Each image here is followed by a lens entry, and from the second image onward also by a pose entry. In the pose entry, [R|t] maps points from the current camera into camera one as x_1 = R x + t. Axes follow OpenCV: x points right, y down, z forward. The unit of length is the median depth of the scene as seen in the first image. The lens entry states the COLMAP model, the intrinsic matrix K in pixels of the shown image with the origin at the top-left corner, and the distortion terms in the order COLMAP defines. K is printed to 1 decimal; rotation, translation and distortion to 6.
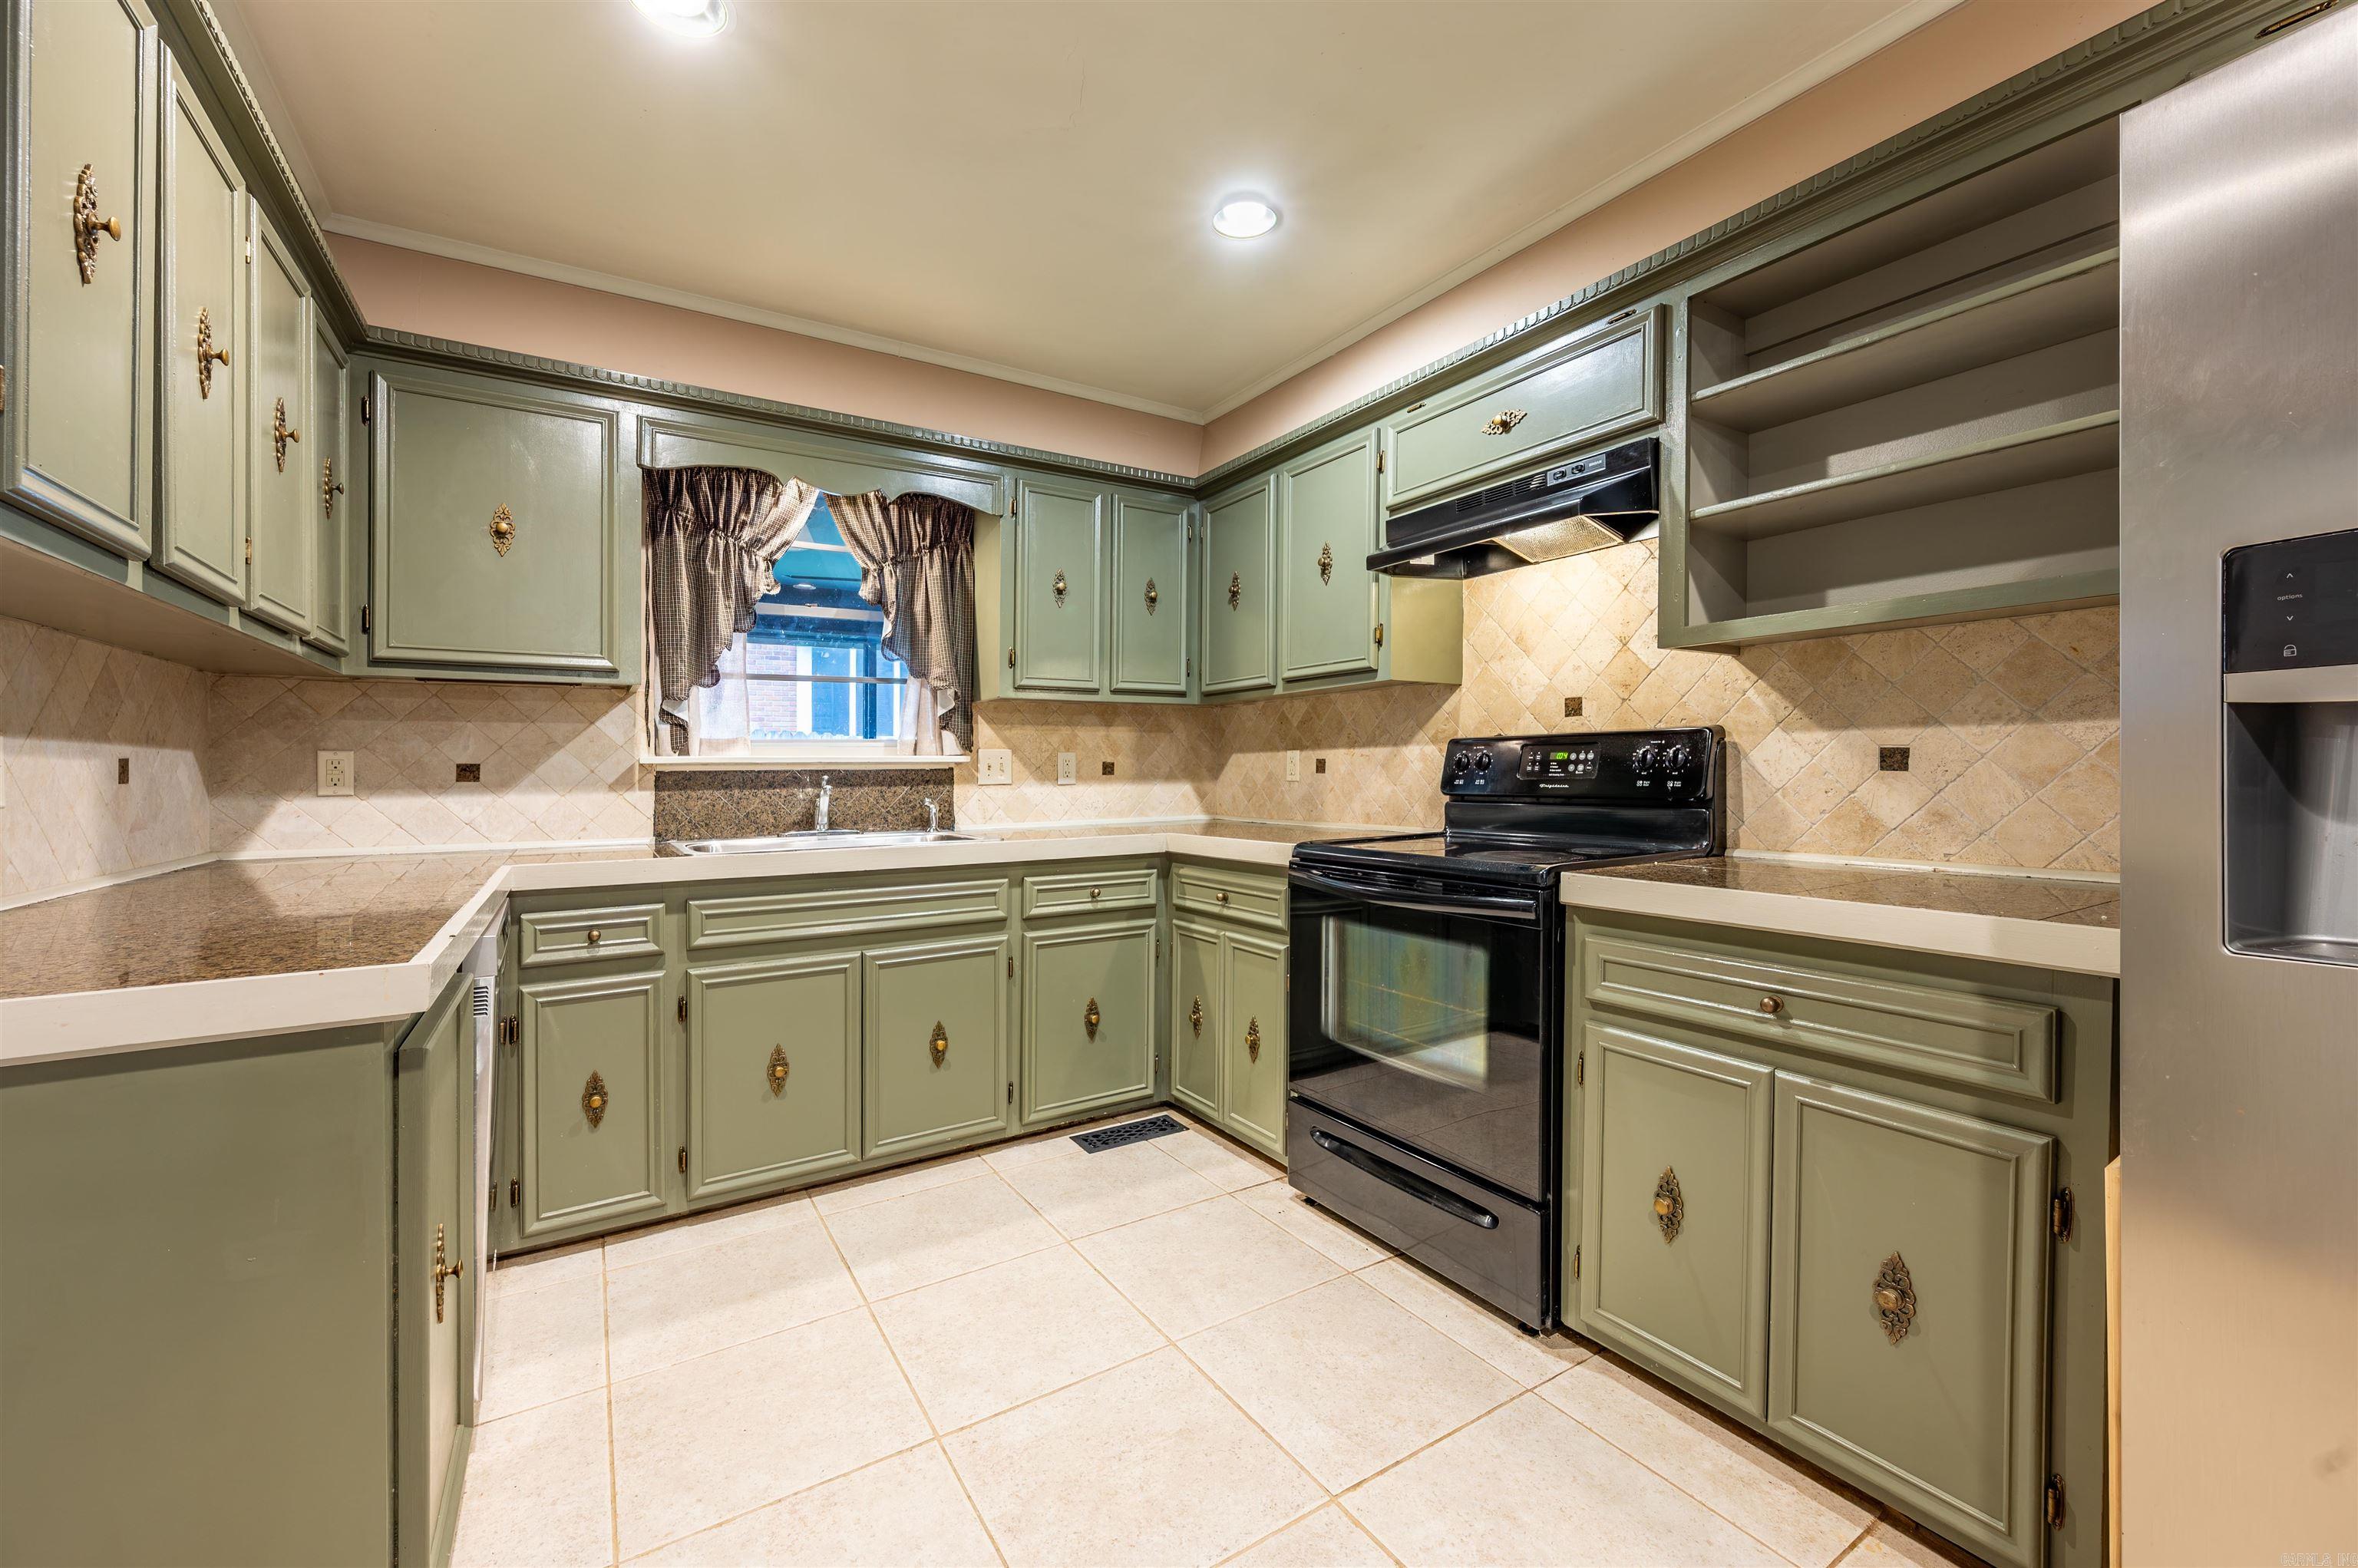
lens RADIAL K [[934.4, 0, 1179.3], [0, 934.4, 773.5], [0, 0, 1]] dist [-0.000710, -0.000142]
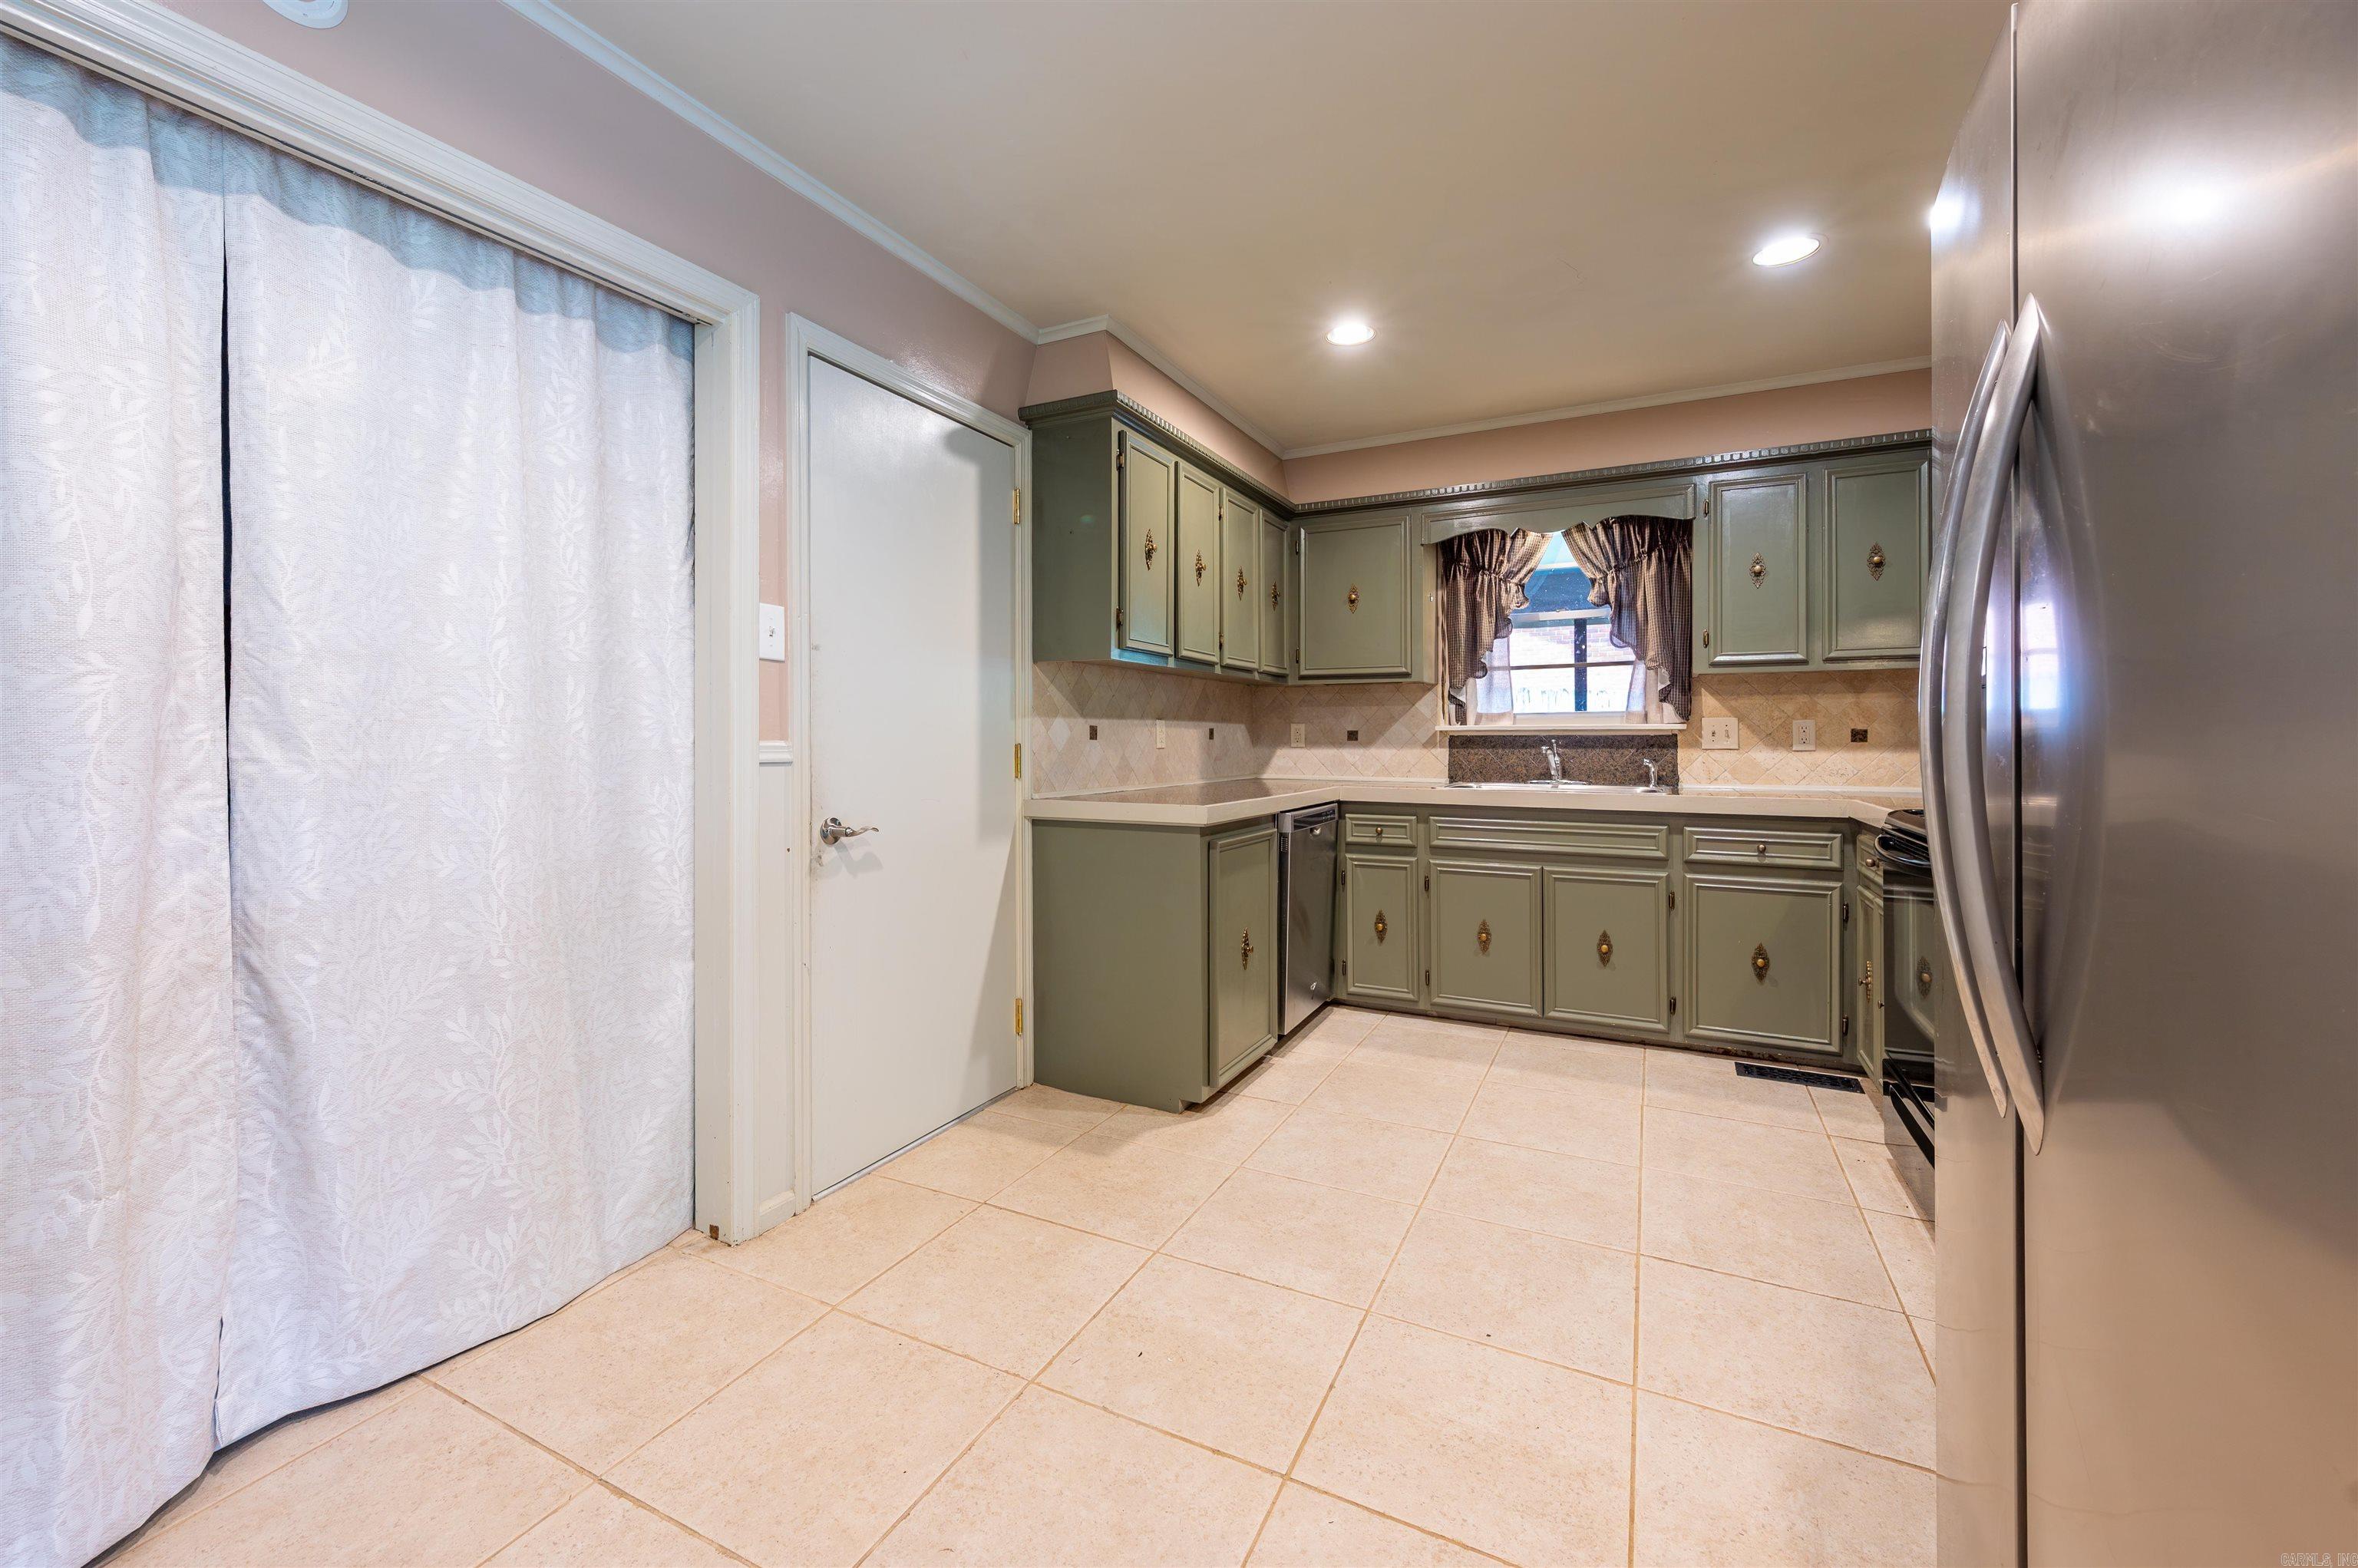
lens RADIAL K [[944.8, 0, 1178.7], [0, 944.8, 750.2], [0, 0, 1]] dist [-0.000469, 0.000016]
pose [[0.517138, 0.018810, -0.855696, 0.505960], [-0.008124, 0.999821, 0.017068, -0.001220], [0.855864, -0.001875, 0.517198, -0.164469]]
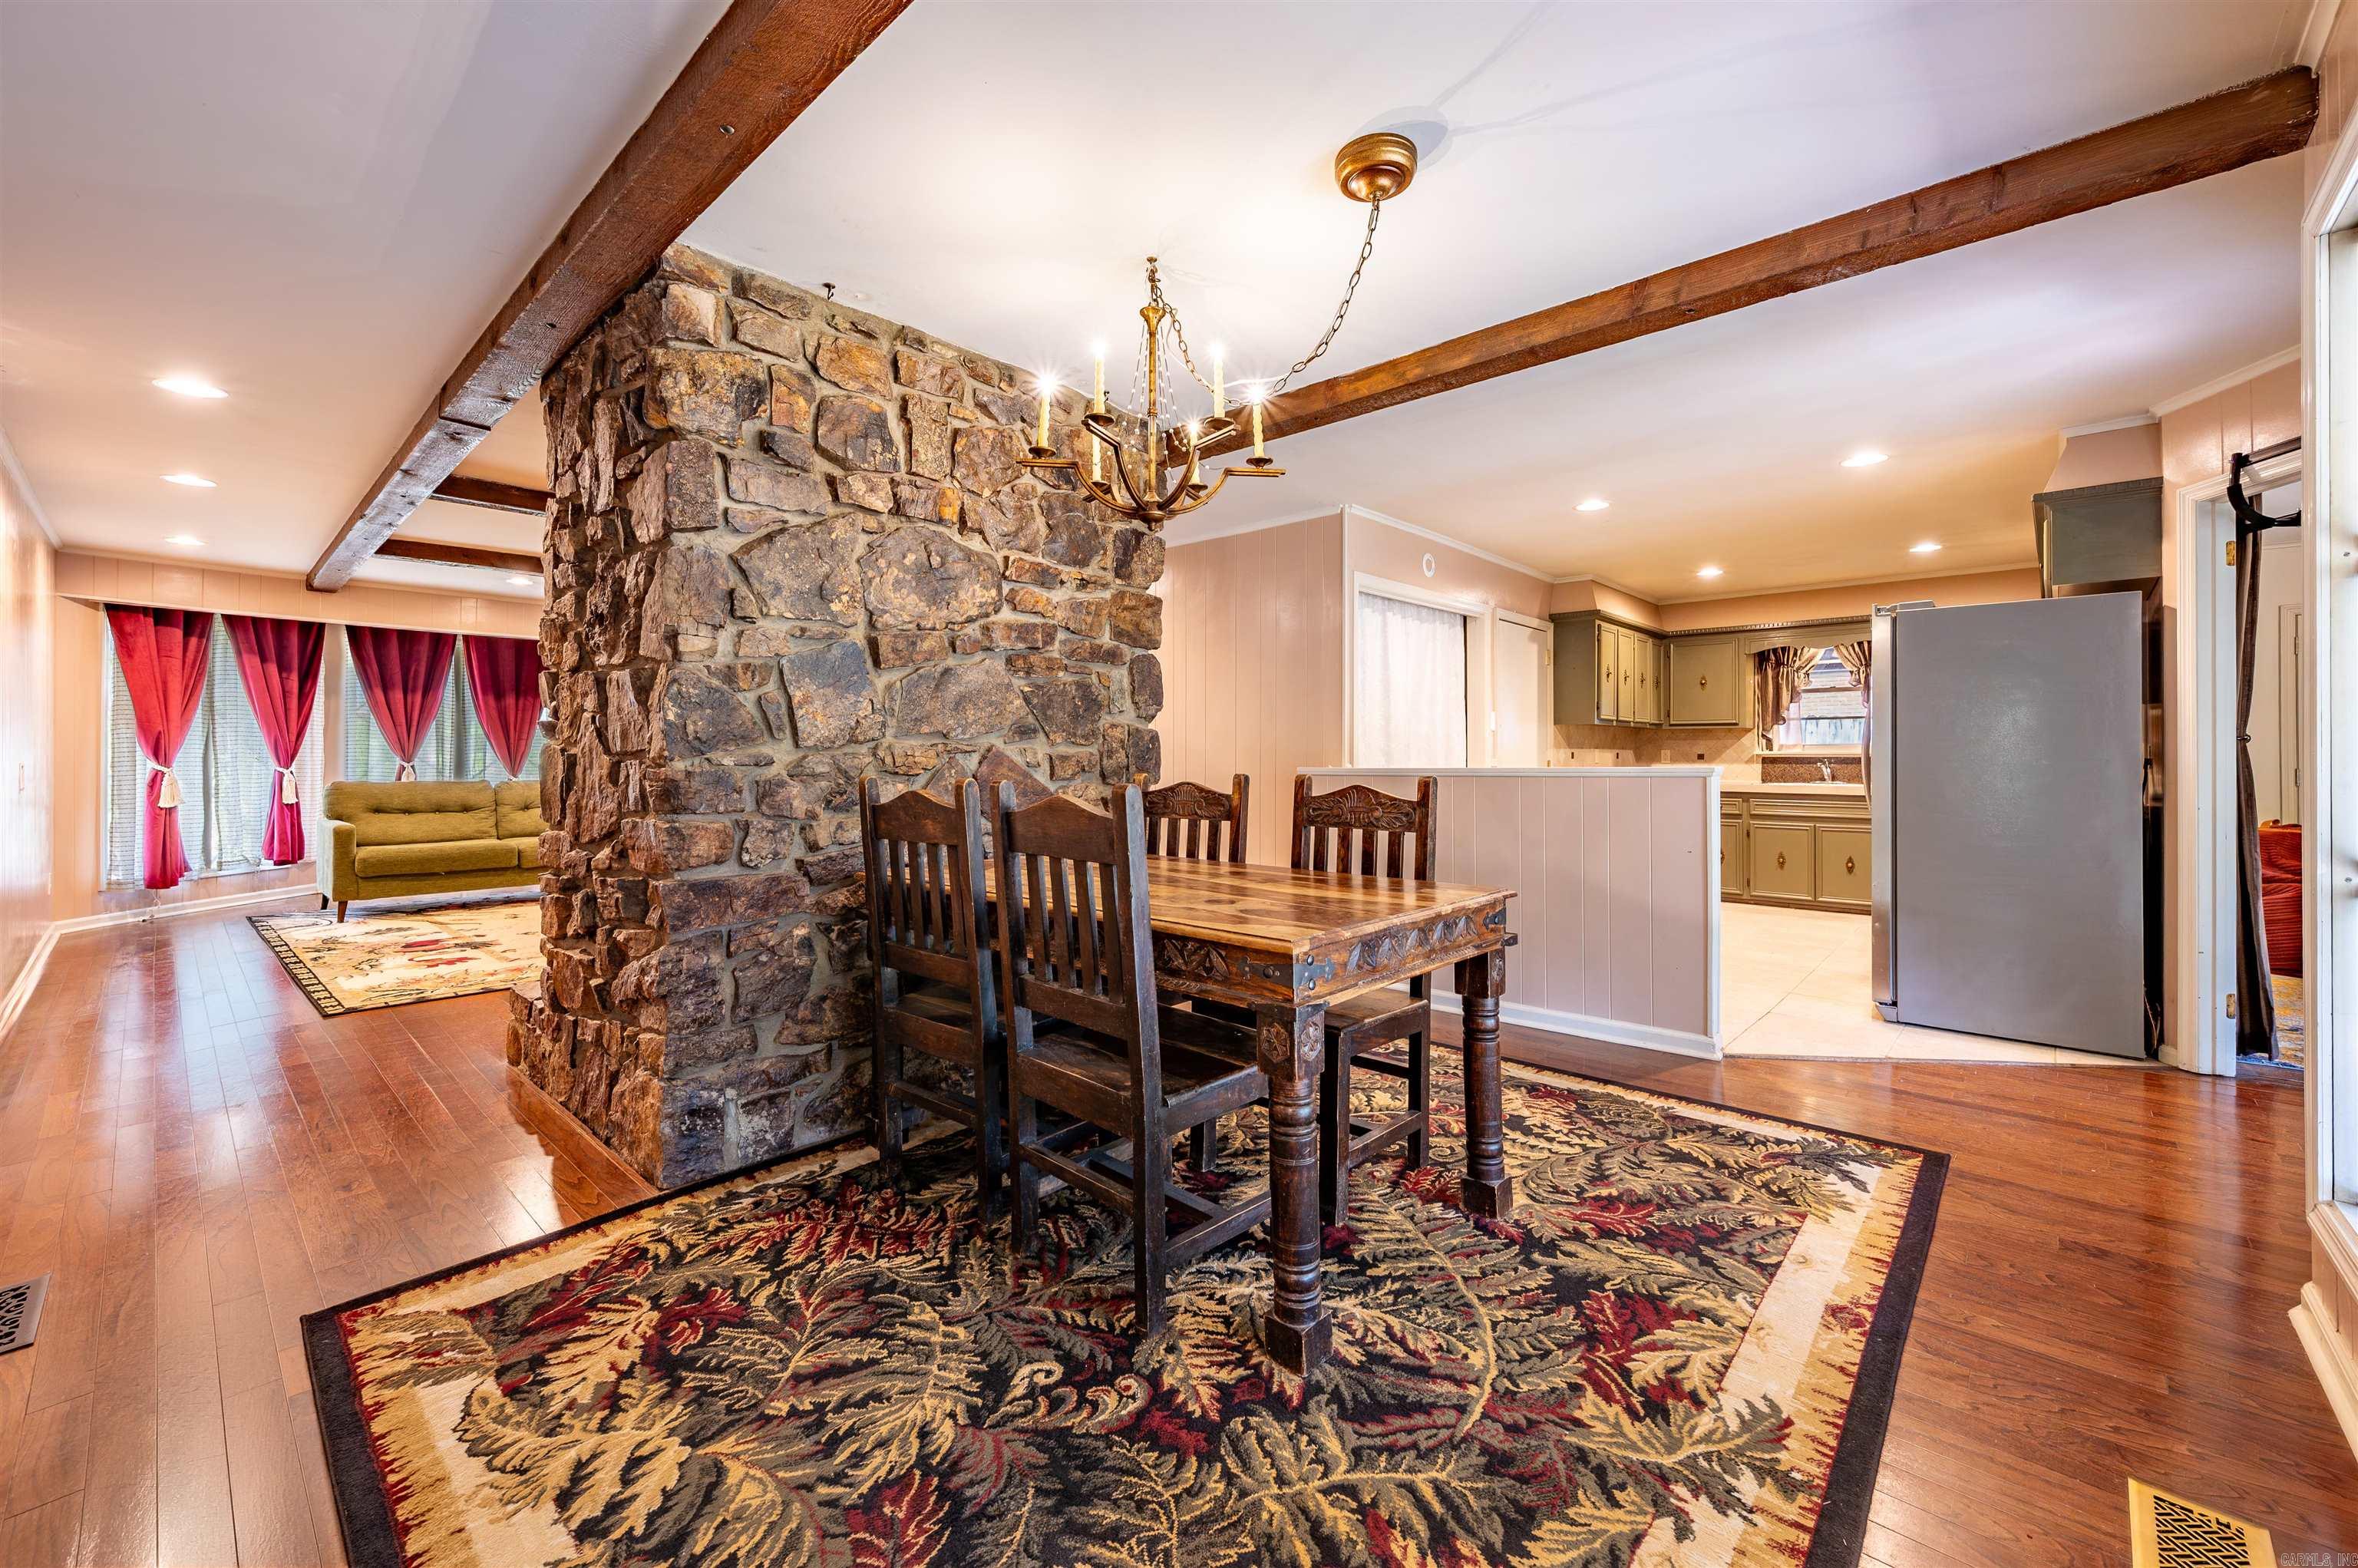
lens RADIAL K [[944.8, 0, 1178.7], [0, 944.8, 750.2], [0, 0, 1]] dist [-0.000469, 0.000016]
pose [[0.260026, 0.004595, -0.965591, 1.572475], [-0.010820, 0.999940, 0.001845, -0.008322], [0.965541, 0.009968, 0.260060, -1.285915]]
